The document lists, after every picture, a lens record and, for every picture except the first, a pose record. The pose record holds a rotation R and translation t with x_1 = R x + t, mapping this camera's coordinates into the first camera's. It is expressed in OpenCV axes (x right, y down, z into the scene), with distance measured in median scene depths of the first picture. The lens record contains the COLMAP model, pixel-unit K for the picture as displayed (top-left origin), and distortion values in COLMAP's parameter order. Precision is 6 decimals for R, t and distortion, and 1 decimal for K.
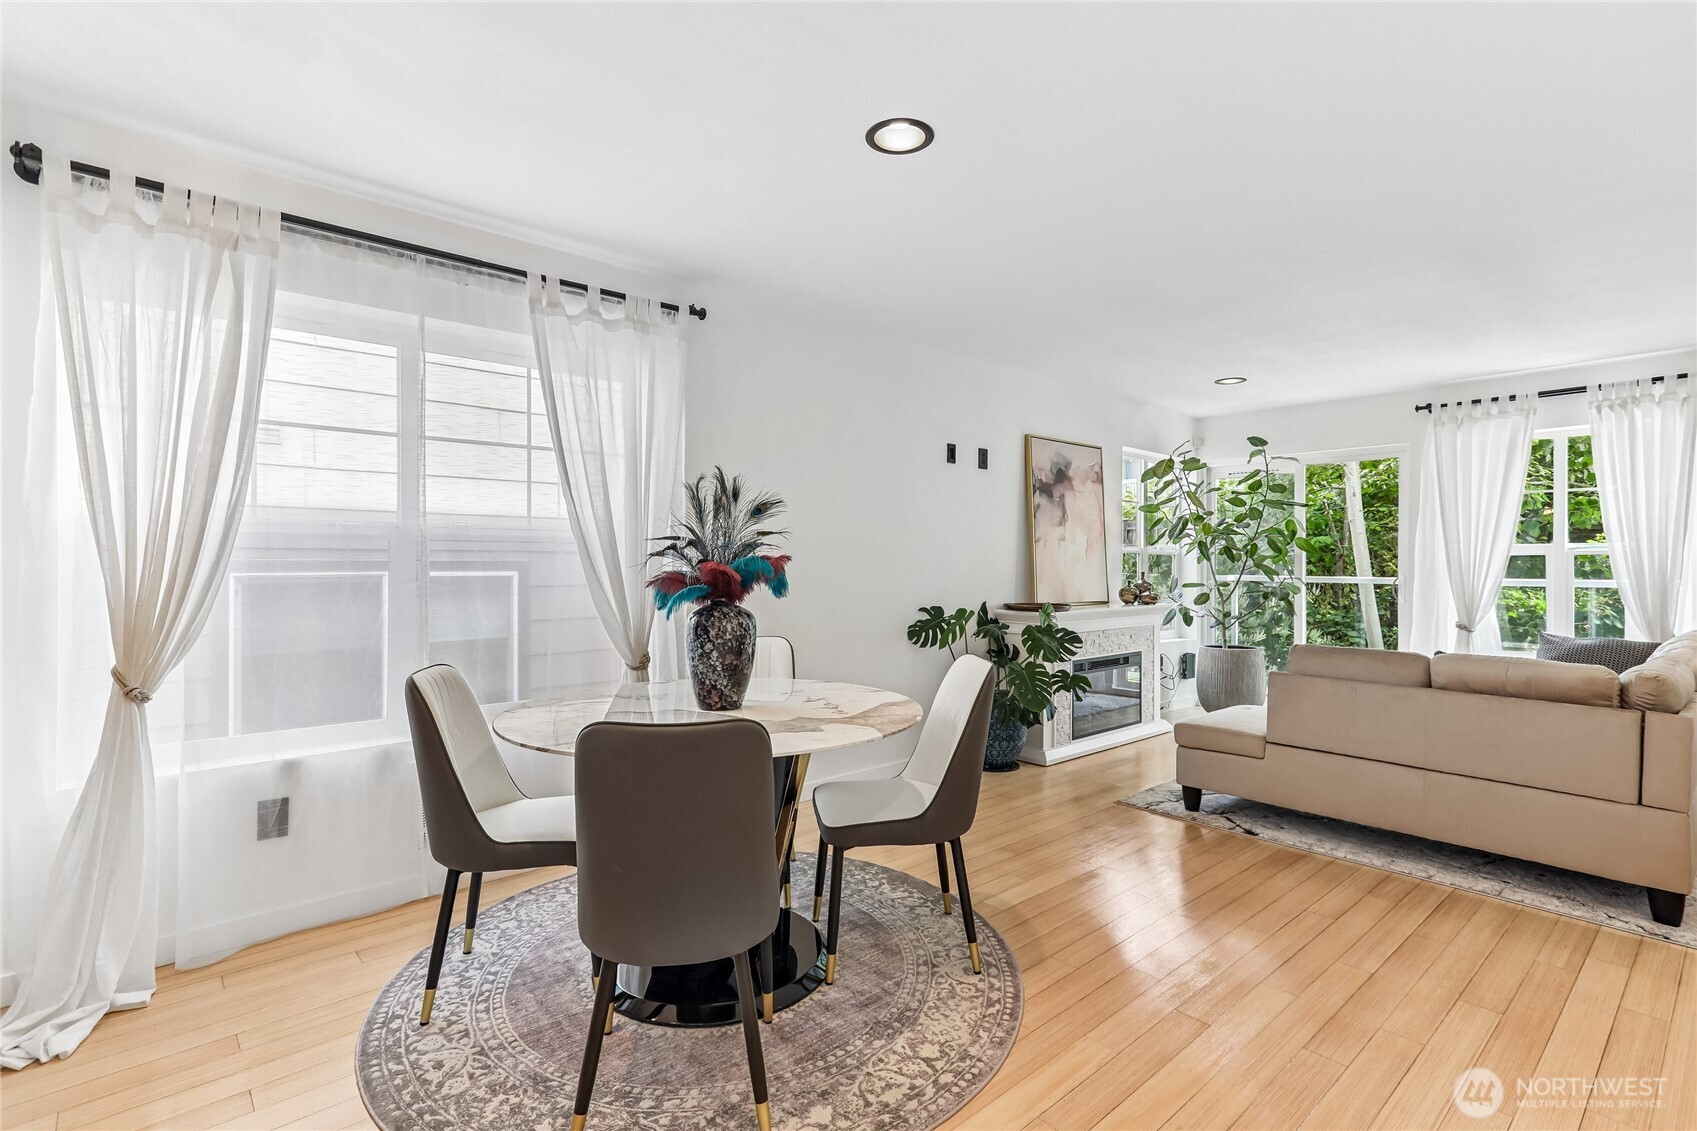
lens RADIAL K [[807.1, 0, 853.0], [0, 807.1, 563.2], [0, 0, 1]] dist [0.005230, 0.006862]
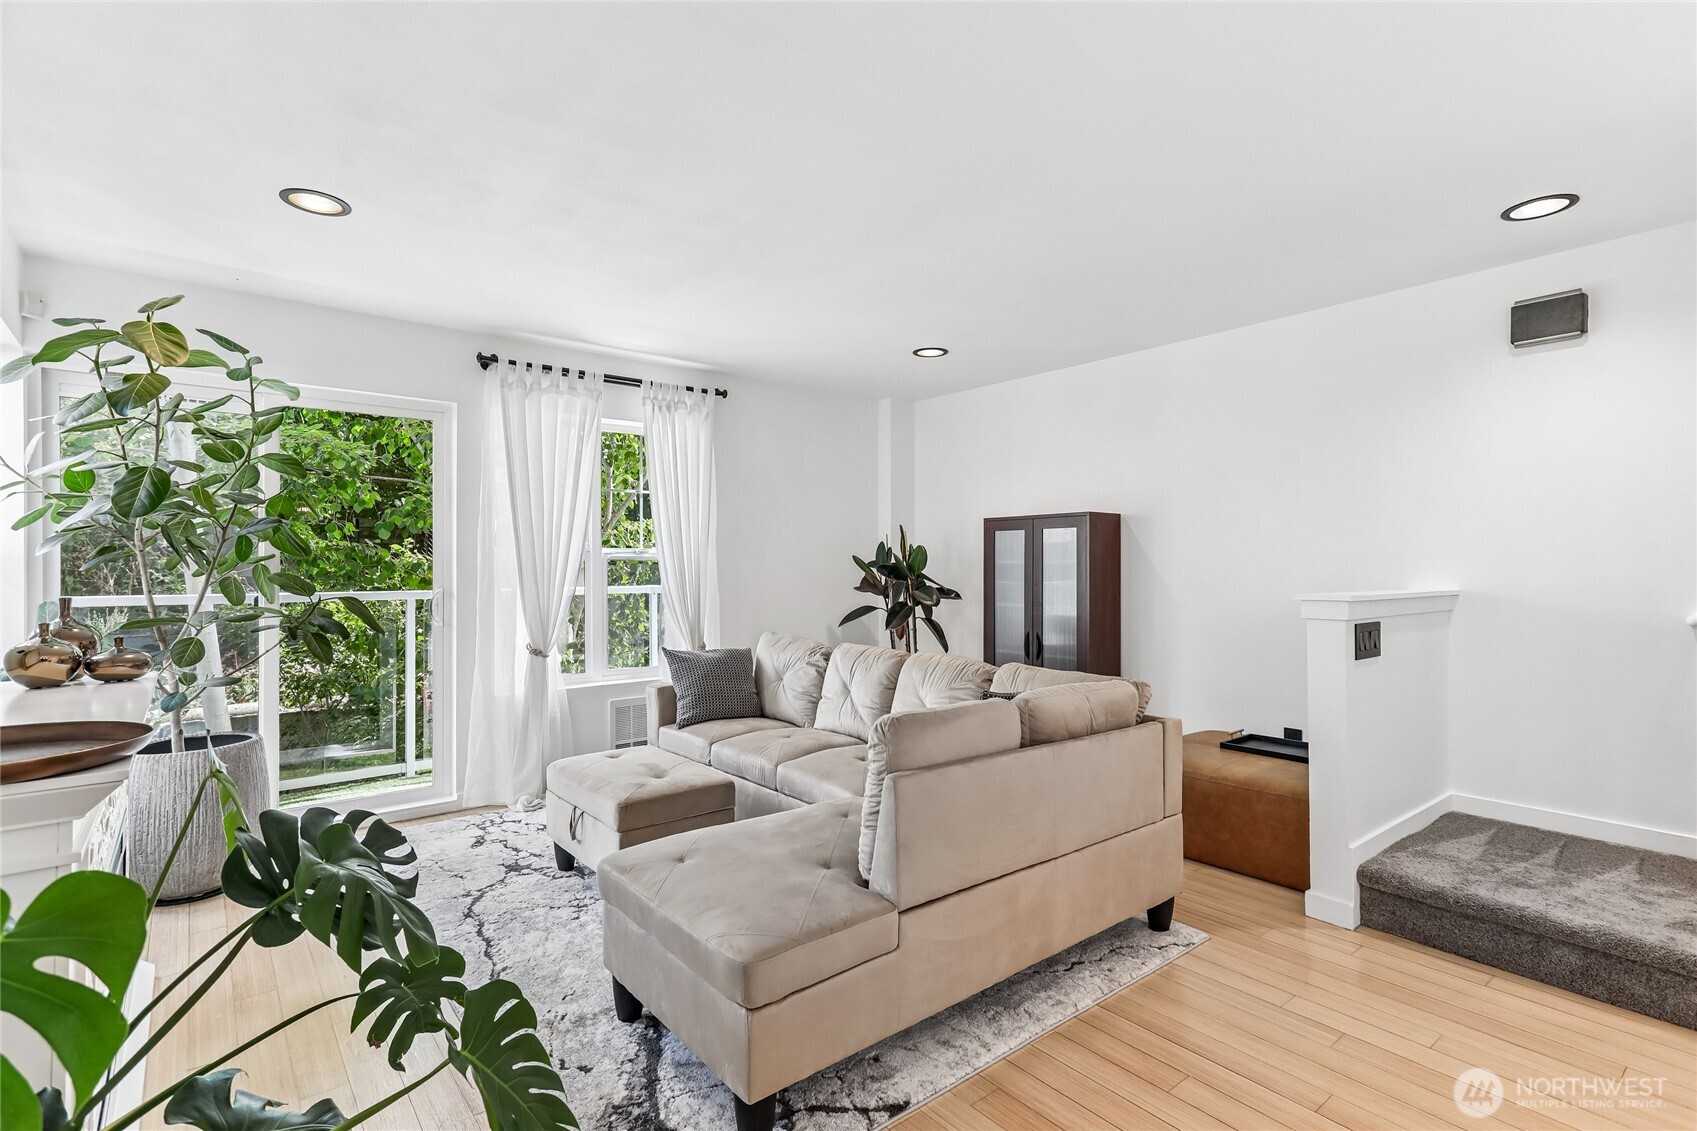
lens RADIAL K [[807.1, 0, 847.9], [0, 807.1, 559.2], [0, 0, 1]] dist [0.005230, 0.006862]
pose [[0.048723, 0.006605, 0.998790, -0.012691], [0.003149, 0.999972, -0.006766, -0.004736], [-0.998807, 0.003475, 0.048701, 0.721776]]
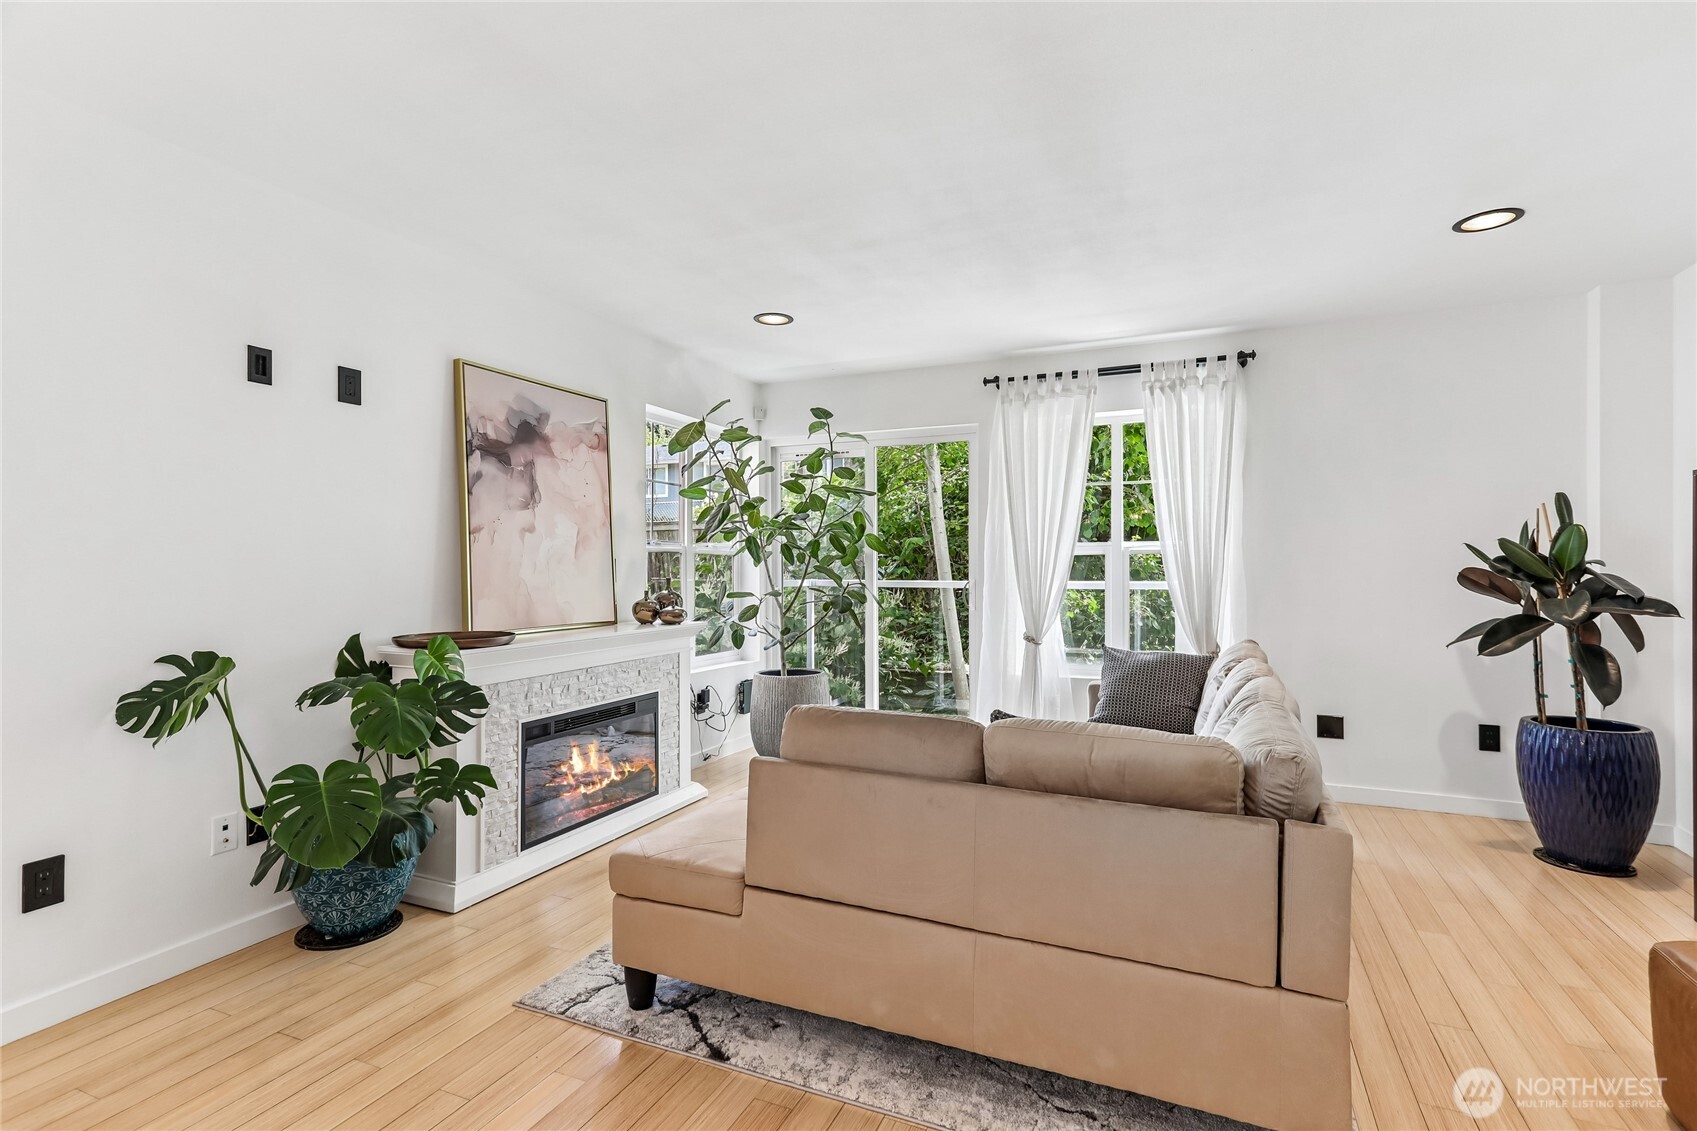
lens RADIAL K [[807.1, 0, 852.6], [0, 807.1, 562.7], [0, 0, 1]] dist [0.005230, 0.006862]
pose [[0.910395, -0.002998, 0.413729, 0.249780], [0.004840, 0.999982, -0.003403, 0.000226], [-0.413711, 0.005100, 0.910394, 0.329746]]
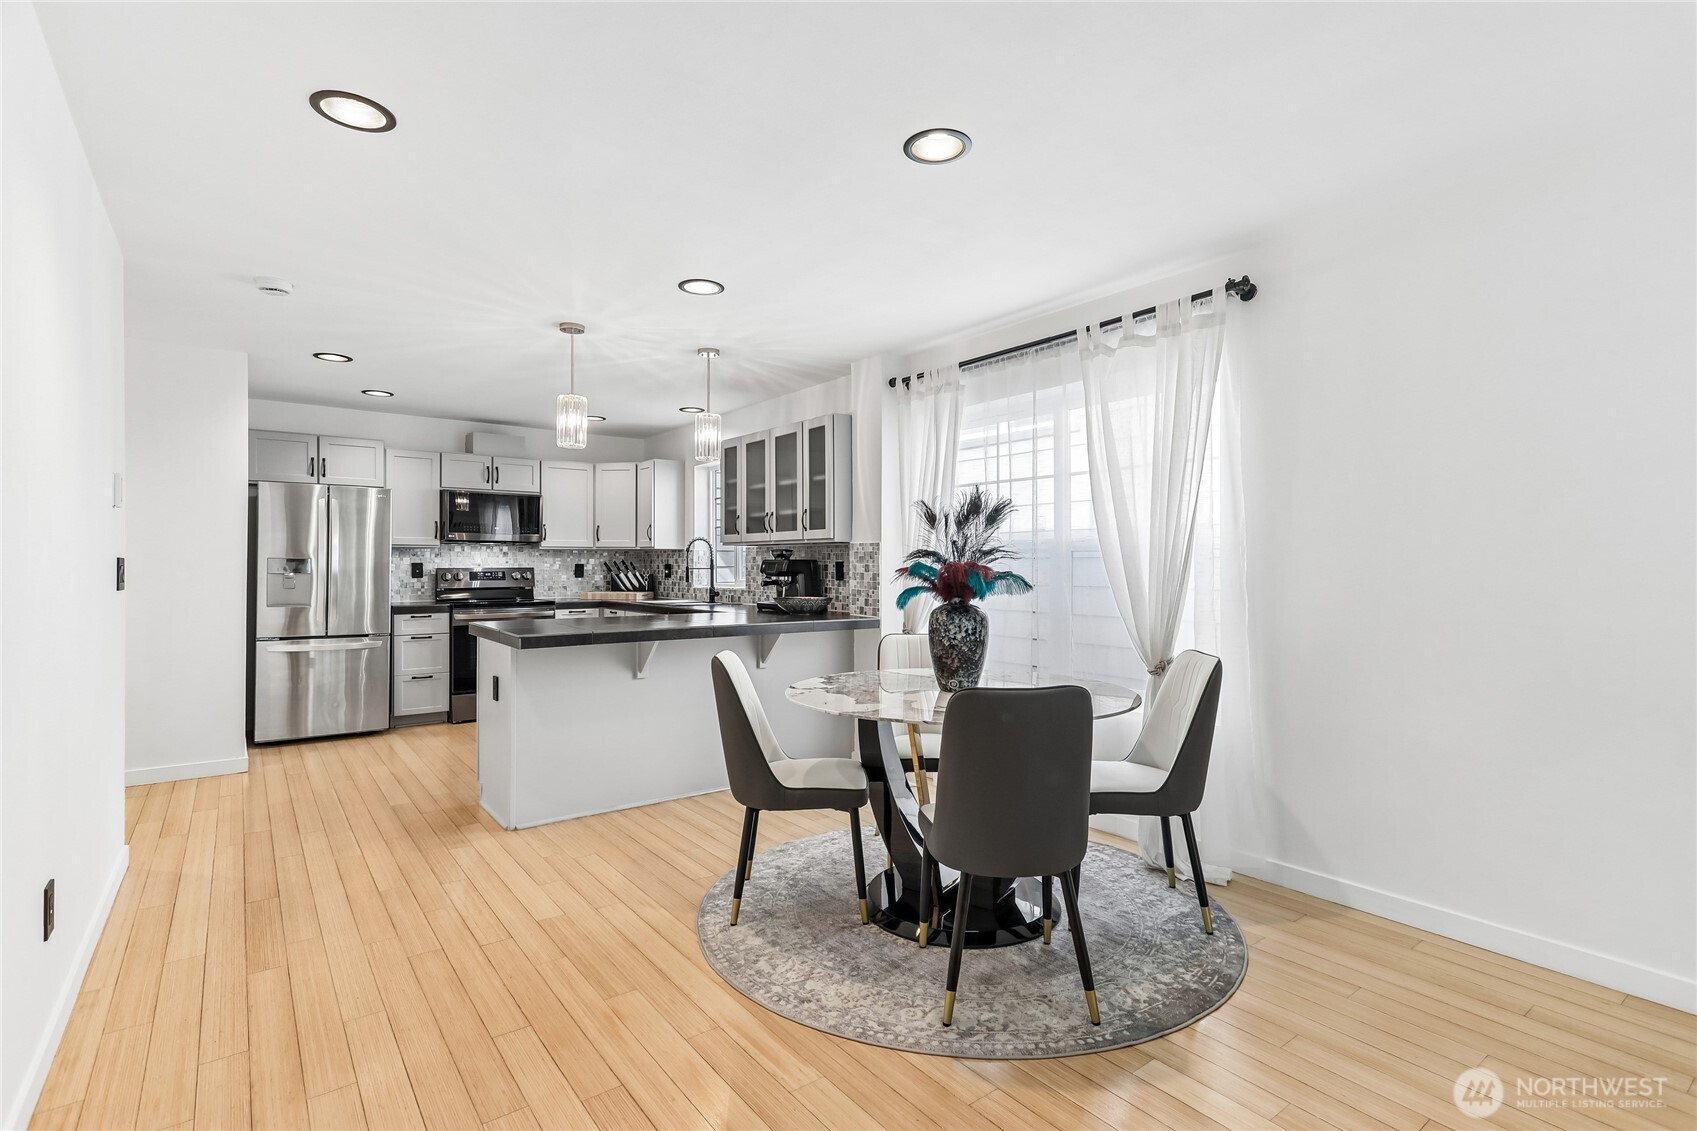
lens RADIAL K [[807.1, 0, 848.5], [0, 807.1, 561.1], [0, 0, 1]] dist [0.005230, 0.006862]
pose [[-0.080518, -0.007048, -0.996728, 0.505641], [-0.003296, 0.999971, -0.006804, -0.001299], [0.996748, 0.002737, -0.080538, 0.457882]]
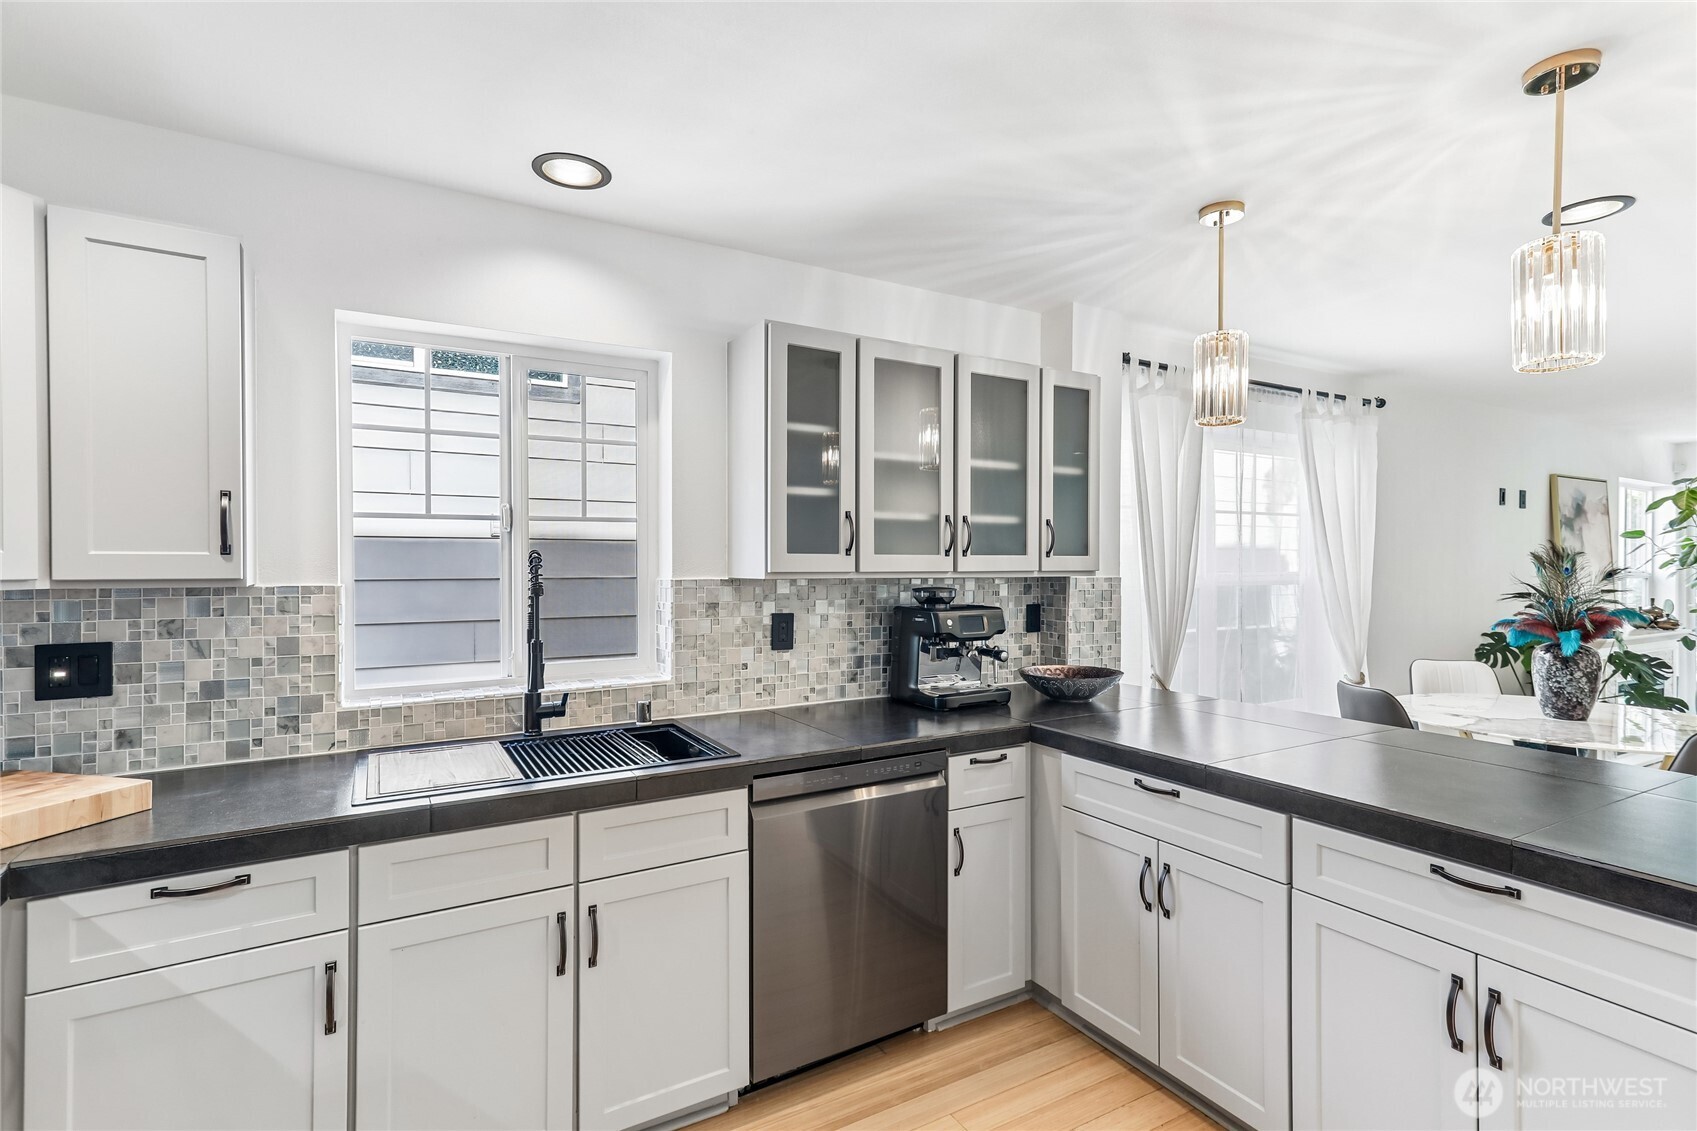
lens RADIAL K [[807.1, 0, 856.1], [0, 807.1, 565.1], [0, 0, 1]] dist [0.005230, 0.006862]
pose [[0.979843, -0.000772, -0.199767, -0.522852], [0.001127, 0.999998, 0.001663, -0.041176], [0.199766, -0.001855, 0.979842, -0.289550]]
